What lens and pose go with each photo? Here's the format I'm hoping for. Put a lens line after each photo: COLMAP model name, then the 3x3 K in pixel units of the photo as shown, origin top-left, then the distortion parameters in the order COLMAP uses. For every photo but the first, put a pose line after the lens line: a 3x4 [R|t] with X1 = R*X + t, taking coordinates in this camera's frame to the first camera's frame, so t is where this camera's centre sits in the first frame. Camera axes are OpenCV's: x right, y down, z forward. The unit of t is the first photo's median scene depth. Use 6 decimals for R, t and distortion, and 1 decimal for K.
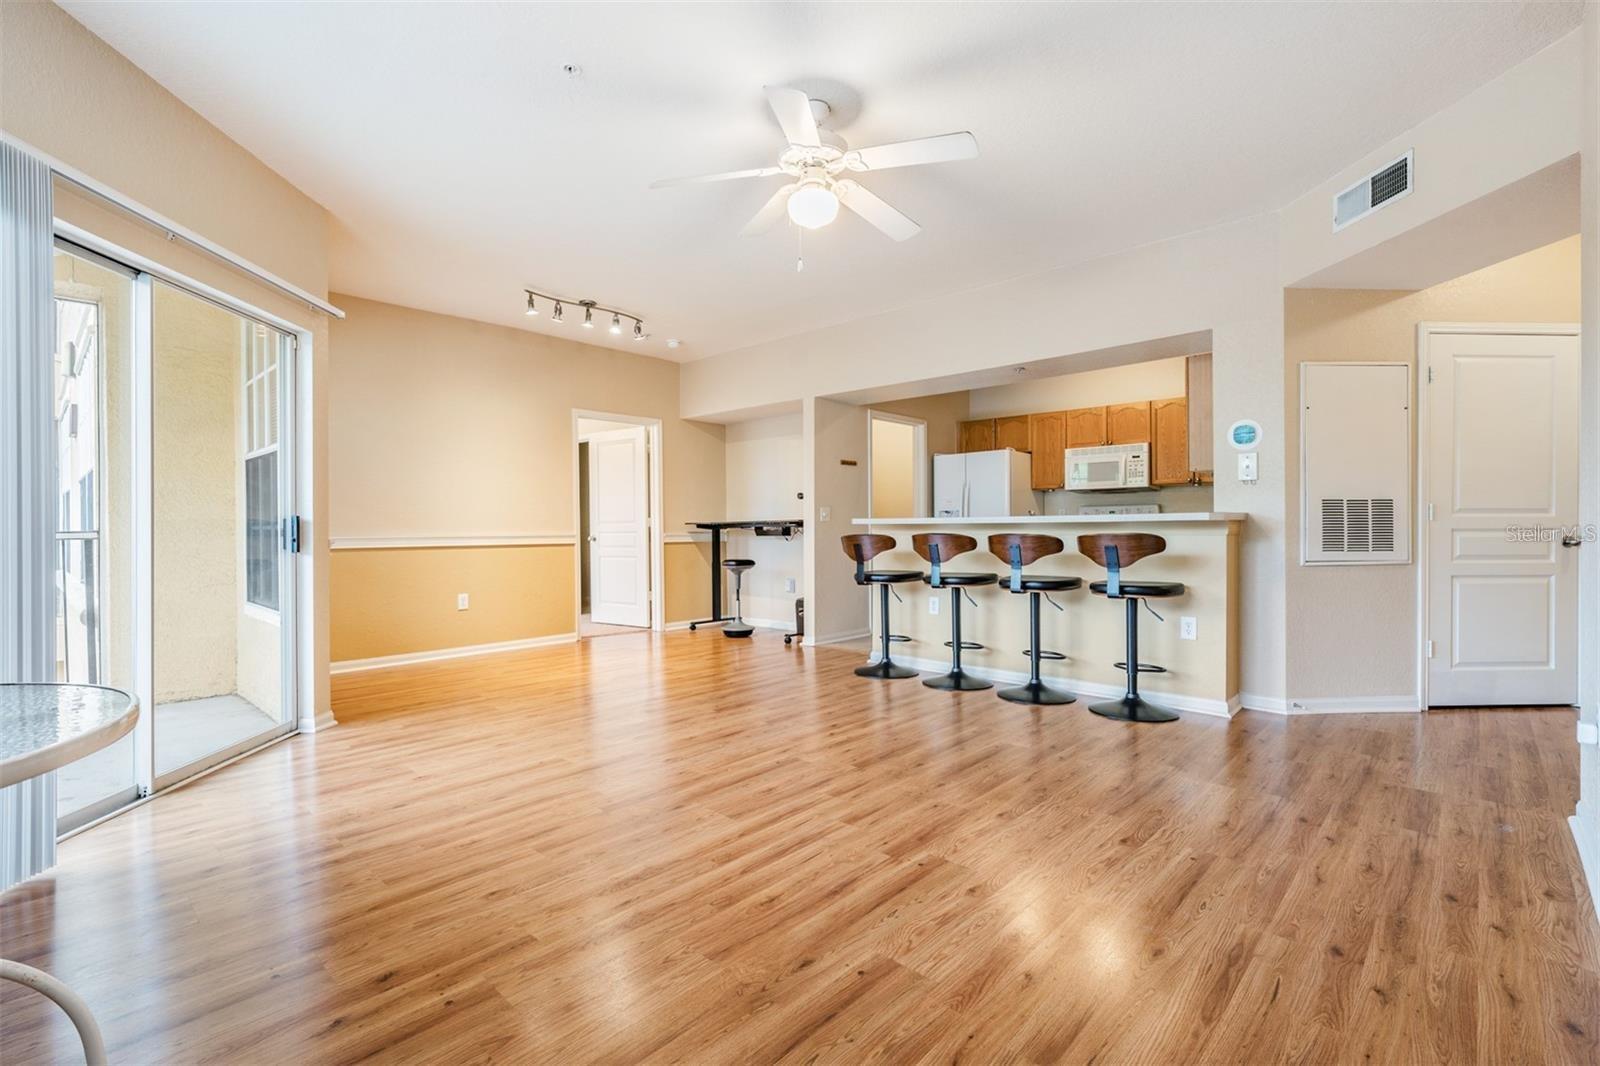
lens RADIAL K [[719.6, 0, 794.7], [0, 719.6, 522.9], [0, 0, 1]] dist [0.000489, -0.000857]
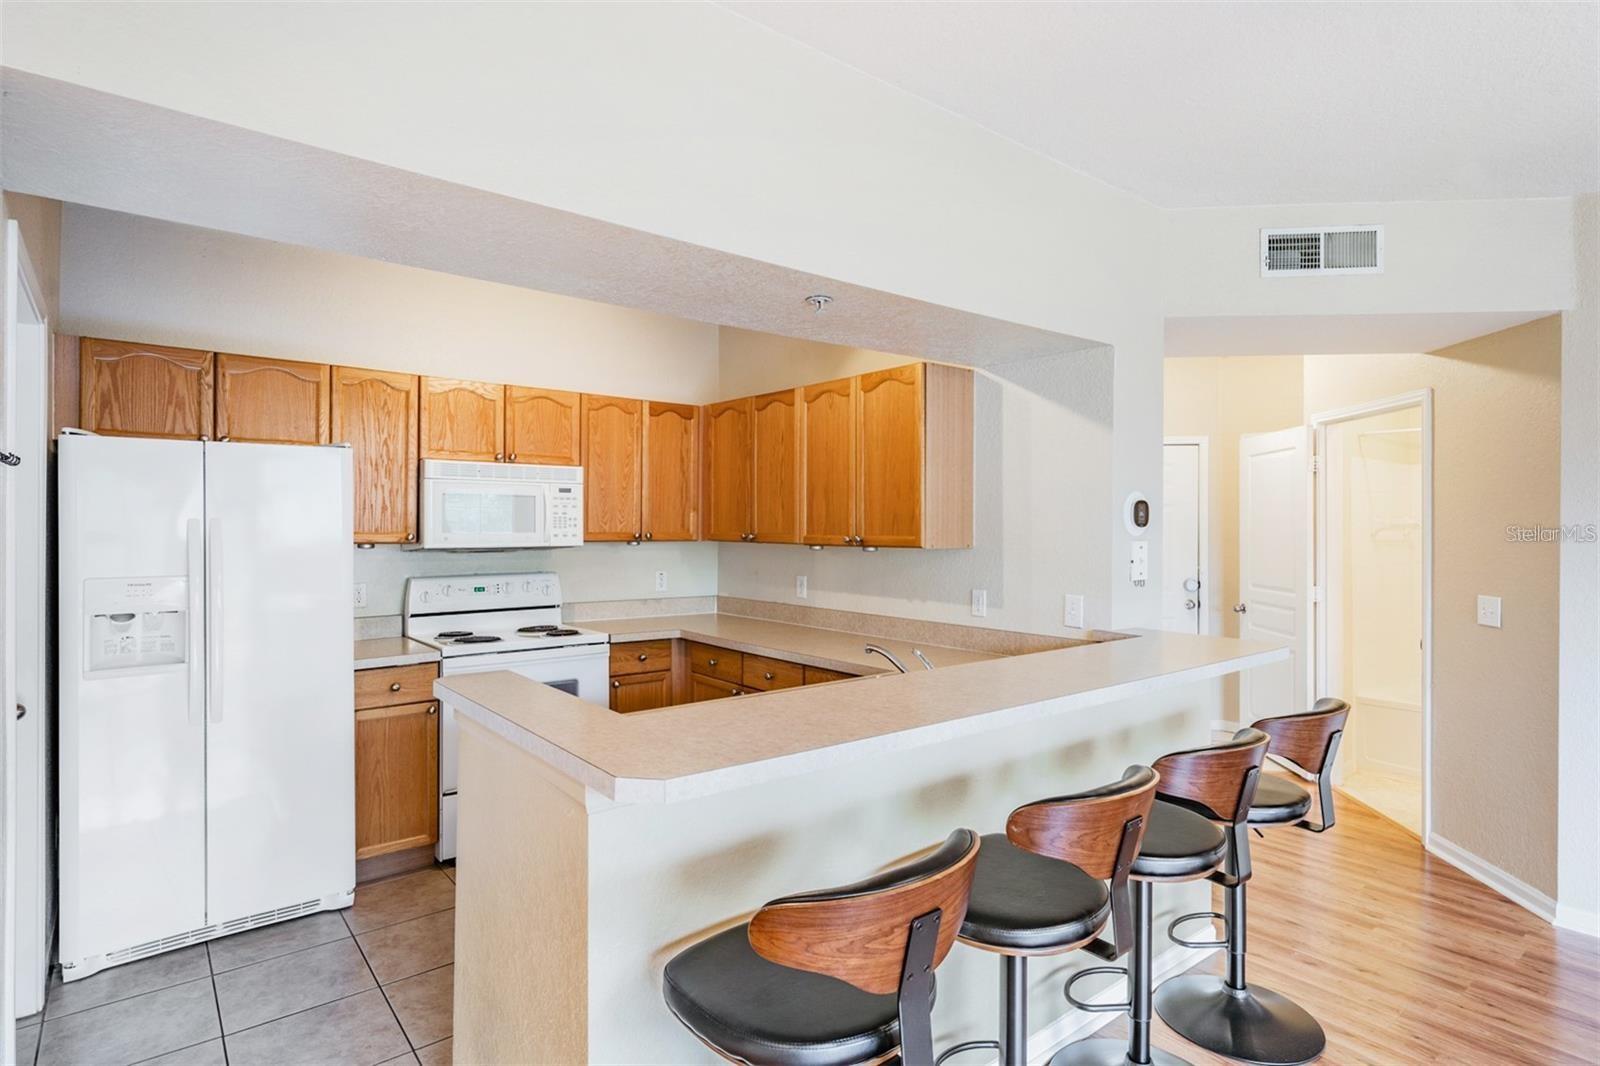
lens RADIAL K [[842.9, 0, 793.0], [0, 842.9, 520.1], [0, 0, 1]] dist [0.001566, -0.002712]
pose [[0.146051, 0.013091, 0.989190, -0.130200], [-0.008592, 0.999892, -0.011964, -0.063667], [-0.989240, -0.006751, 0.146147, 0.738901]]
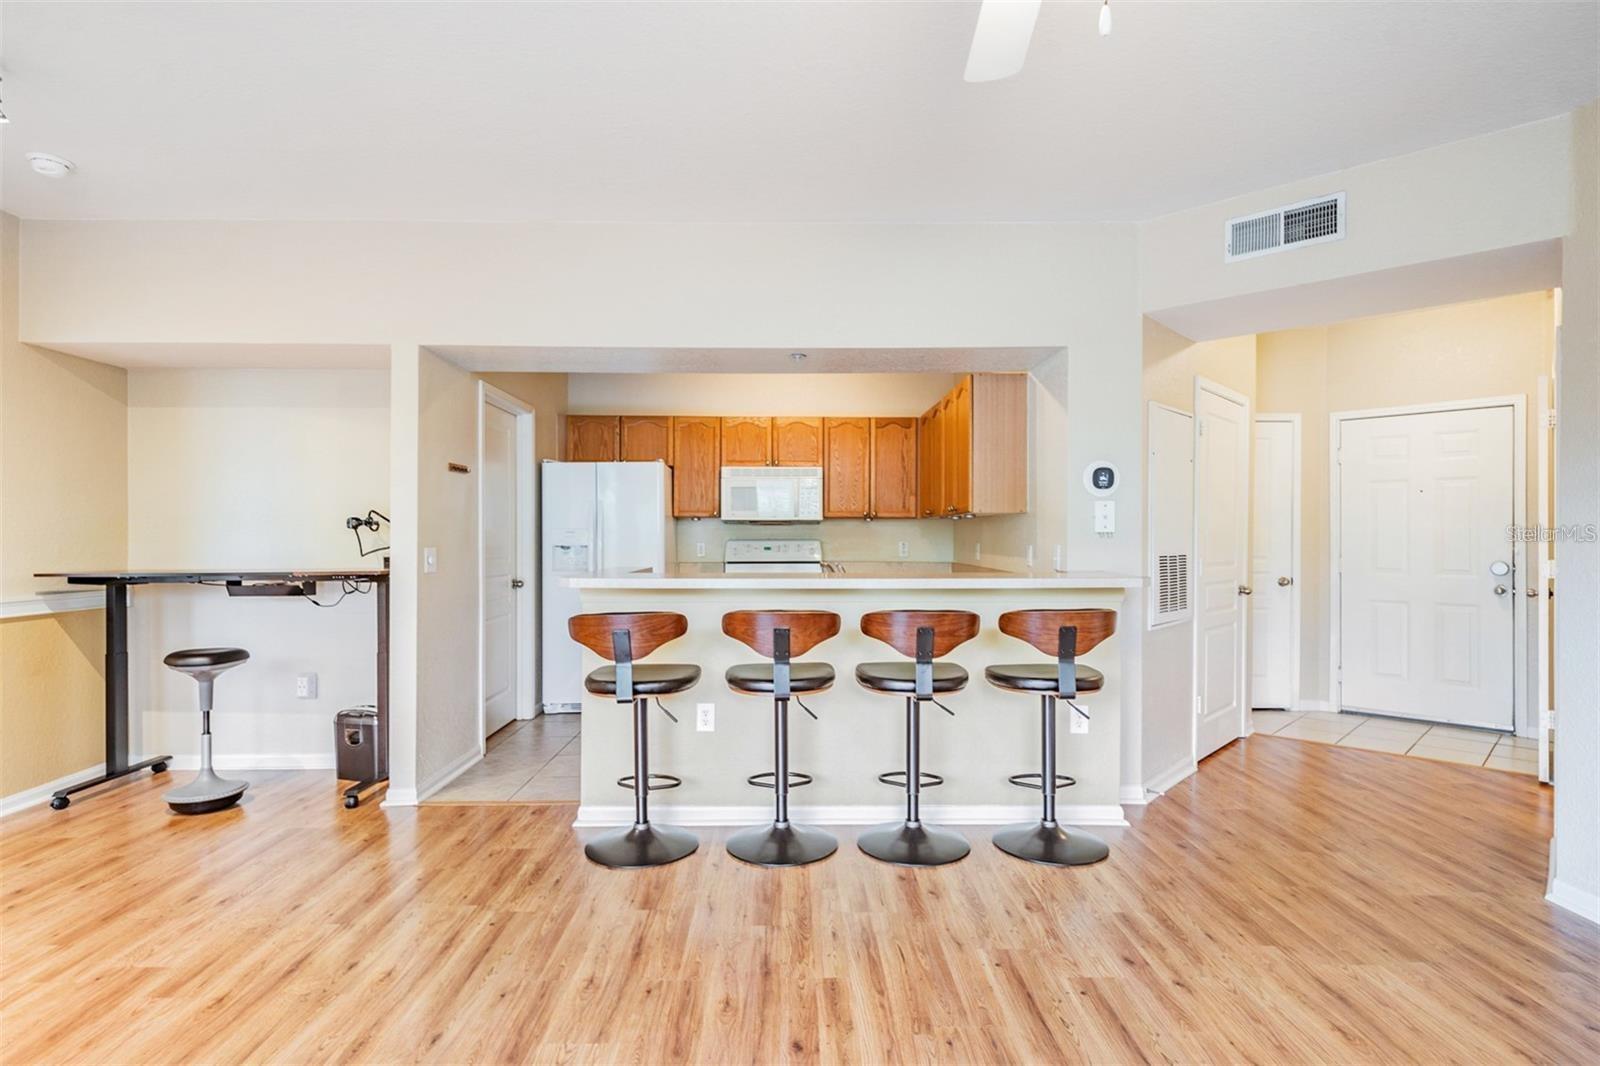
lens RADIAL K [[808.5, 0, 790.7], [0, 808.5, 538.1], [0, 0, 1]] dist [-0.001185, -0.000847]
pose [[0.726490, 0.003901, 0.687166, -0.176426], [-0.008773, 0.999955, 0.003598, -0.032364], [-0.687121, -0.008642, 0.726492, 0.343020]]
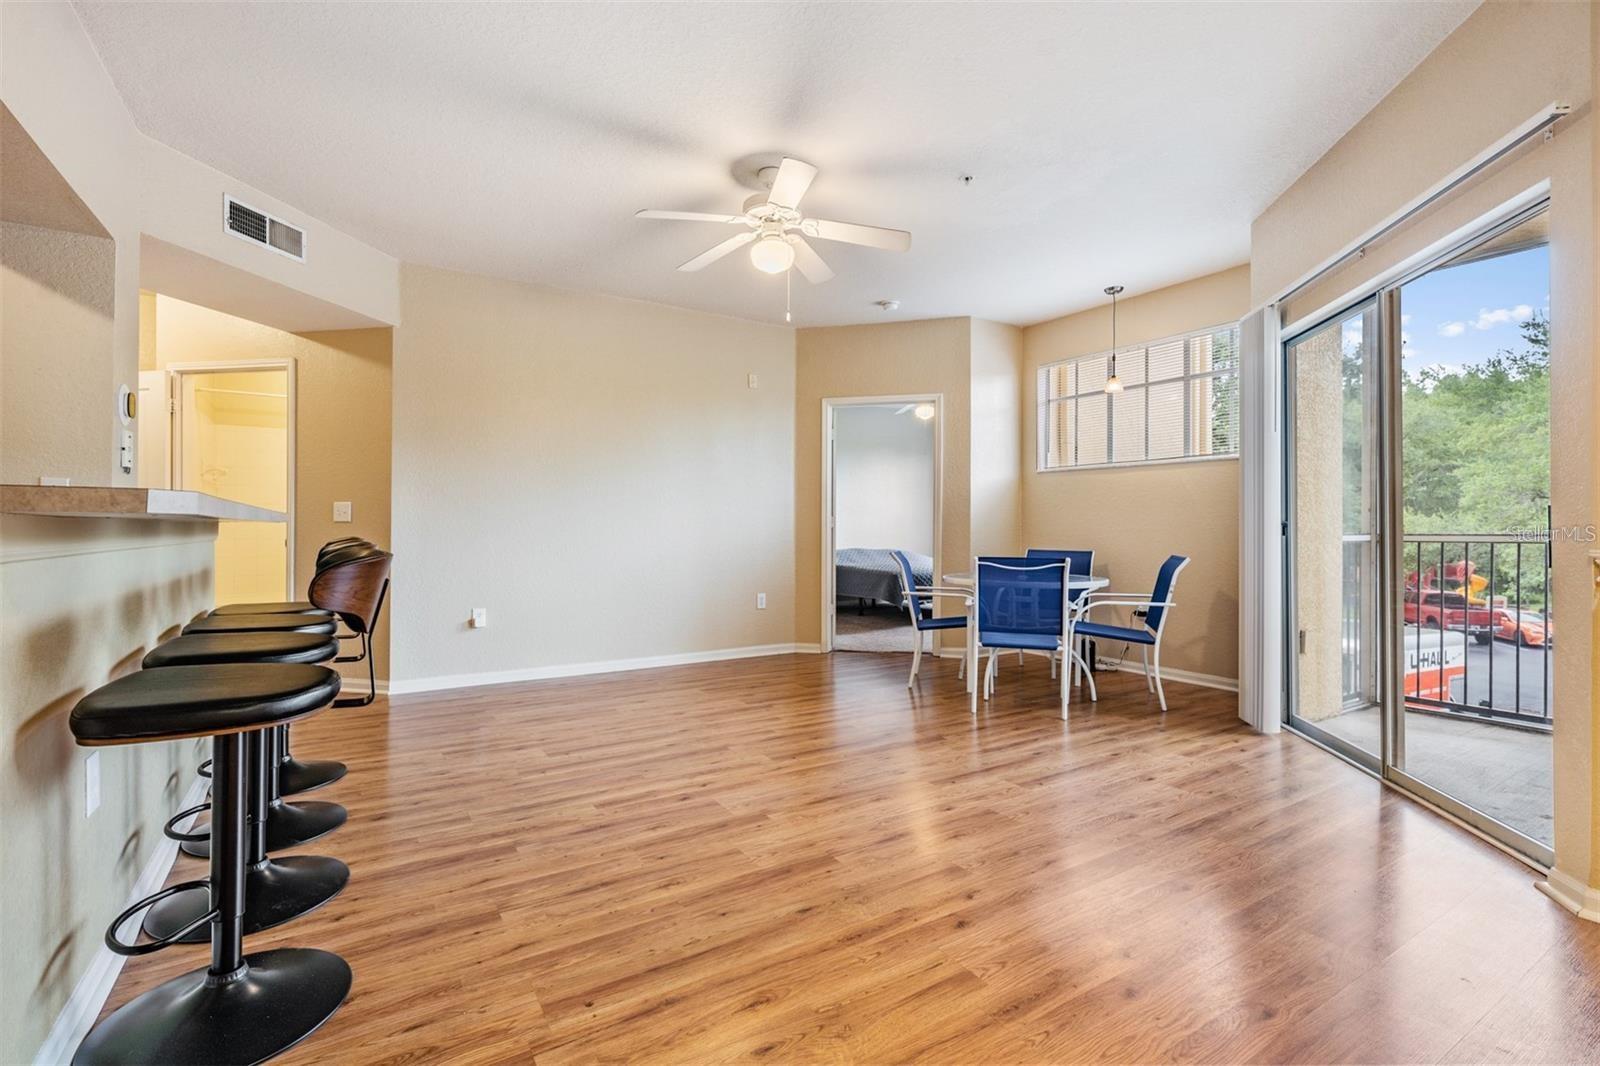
lens RADIAL K [[719.6, 0, 794.2], [0, 719.6, 531.5], [0, 0, 1]] dist [0.000489, -0.000857]
pose [[-0.966537, 0.004830, 0.256483, -0.135453], [0.003847, 0.999983, -0.004334, 0.006276], [-0.256500, -0.003203, -0.966539, 0.935741]]
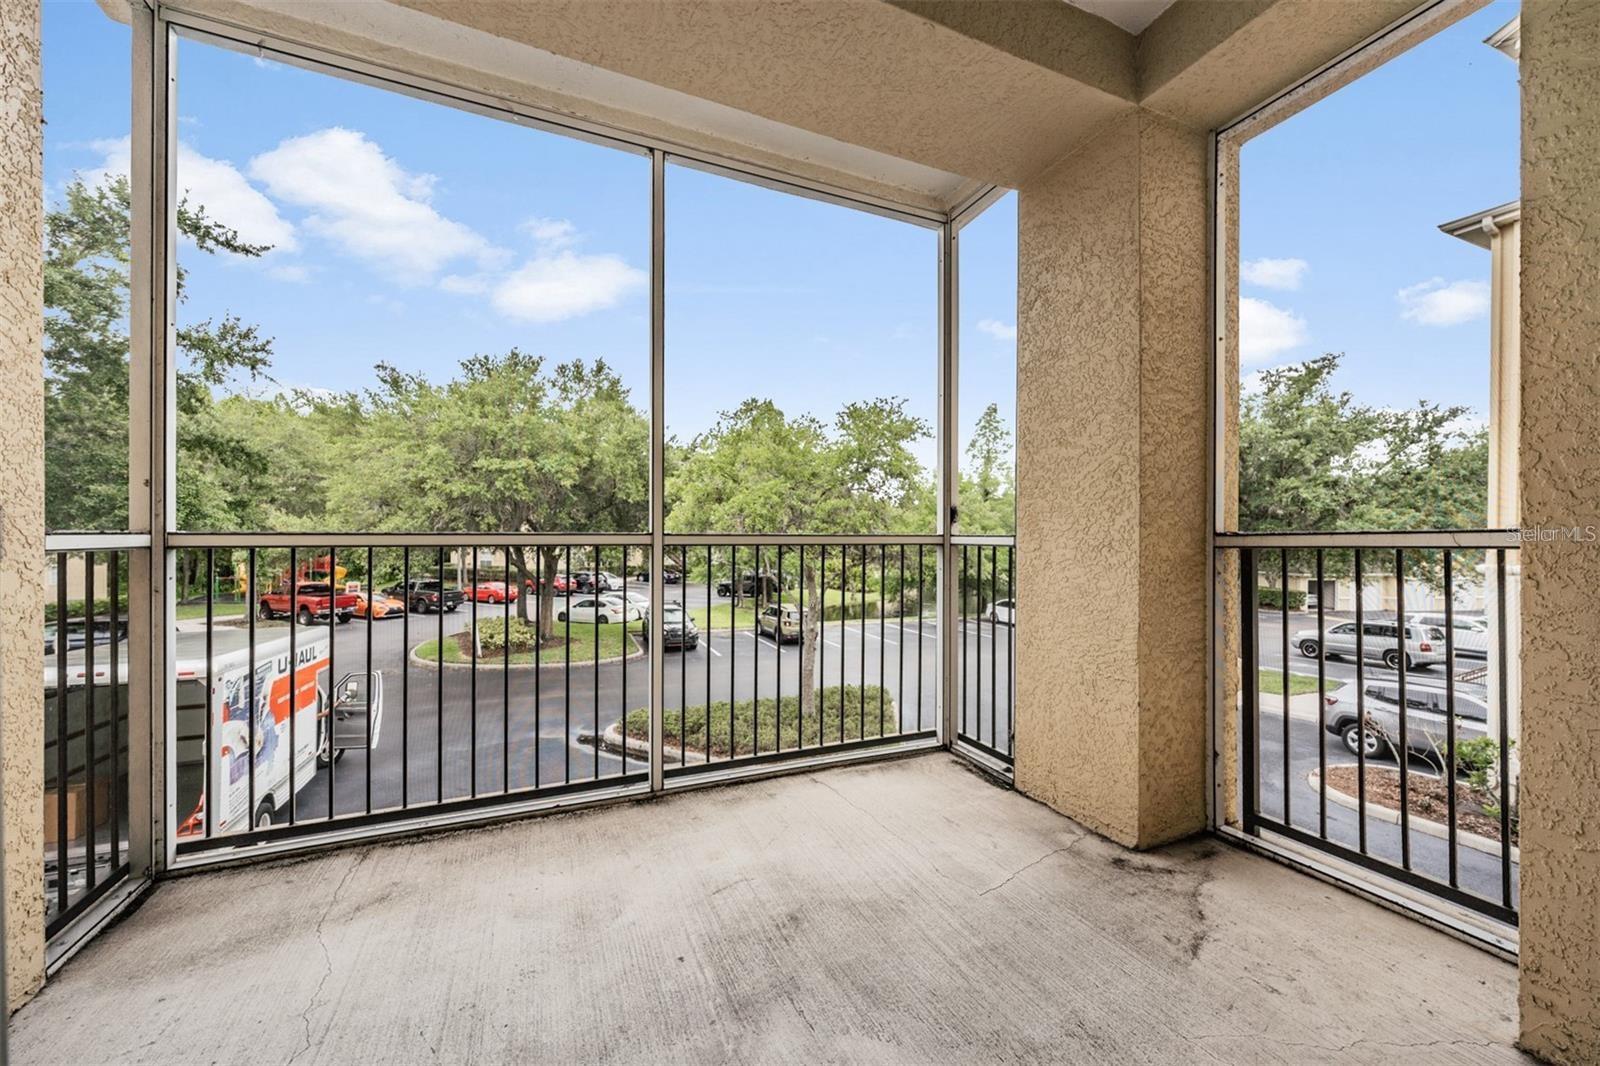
lens RADIAL K [[596.9, 0, 787.1], [0, 596.9, 536.1], [0, 0, 1]] dist [-0.002835, -0.000087]
pose [[-0.413445, 0.009522, -0.910479, -0.359795], [0.003501, 0.999955, 0.008868, 0.007607], [0.910522, 0.000479, -0.413460, 0.517747]]
